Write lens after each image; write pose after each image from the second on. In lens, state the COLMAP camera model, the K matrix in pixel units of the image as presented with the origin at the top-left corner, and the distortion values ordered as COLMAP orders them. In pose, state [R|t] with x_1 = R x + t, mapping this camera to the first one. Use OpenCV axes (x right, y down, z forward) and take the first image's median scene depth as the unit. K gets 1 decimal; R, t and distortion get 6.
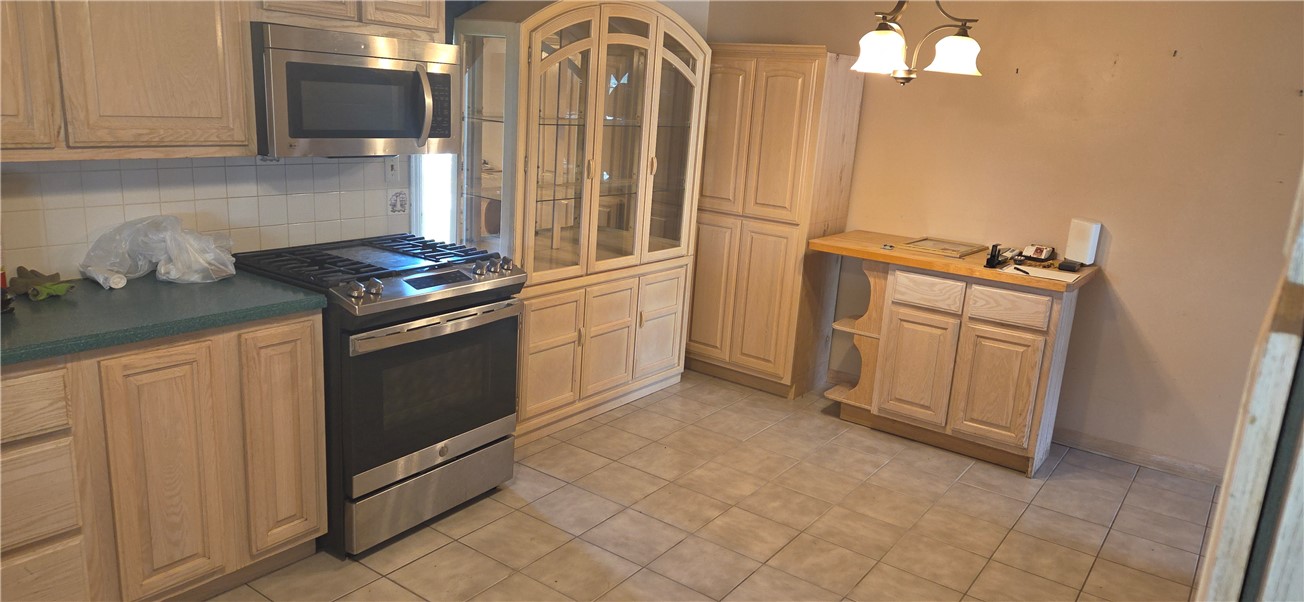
lens RADIAL K [[874.7, 0, 655.3], [0, 874.7, 310.0], [0, 0, 1]] dist [0.018212, -0.005486]
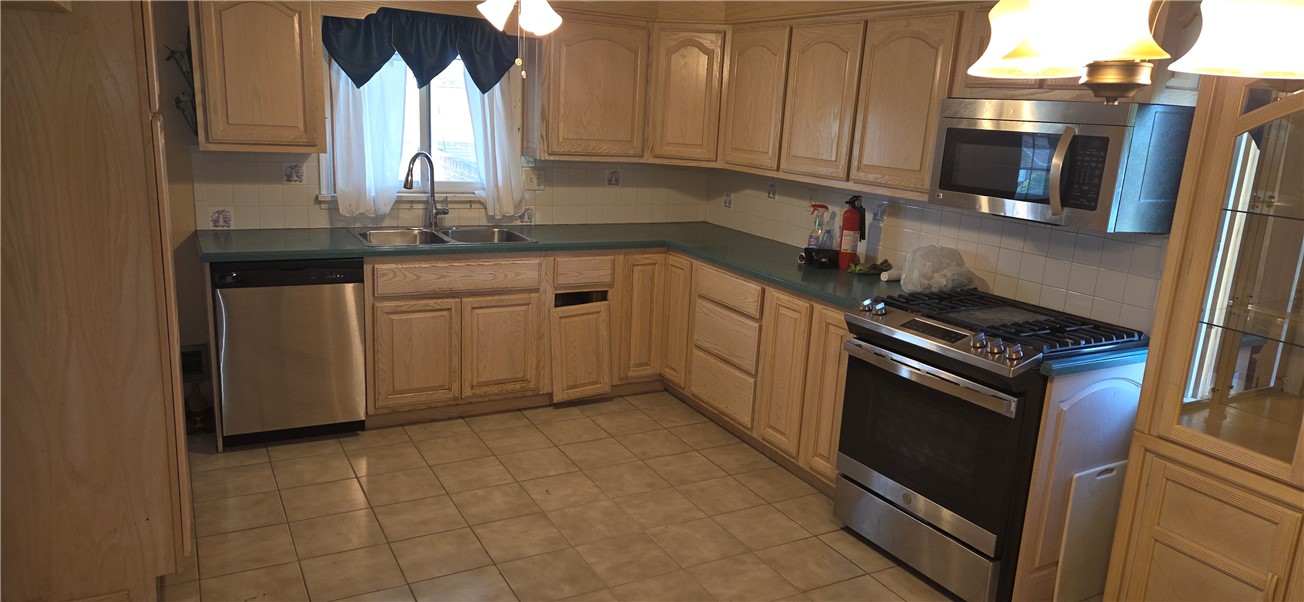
lens RADIAL K [[874.7, 0, 655.3], [0, 874.7, 310.0], [0, 0, 1]] dist [0.018212, -0.005486]
pose [[-0.443679, 0.112150, -0.889141, 0.796160], [-0.300599, 0.916039, 0.265541, -0.228554], [0.844268, 0.385090, -0.372715, 1.099392]]
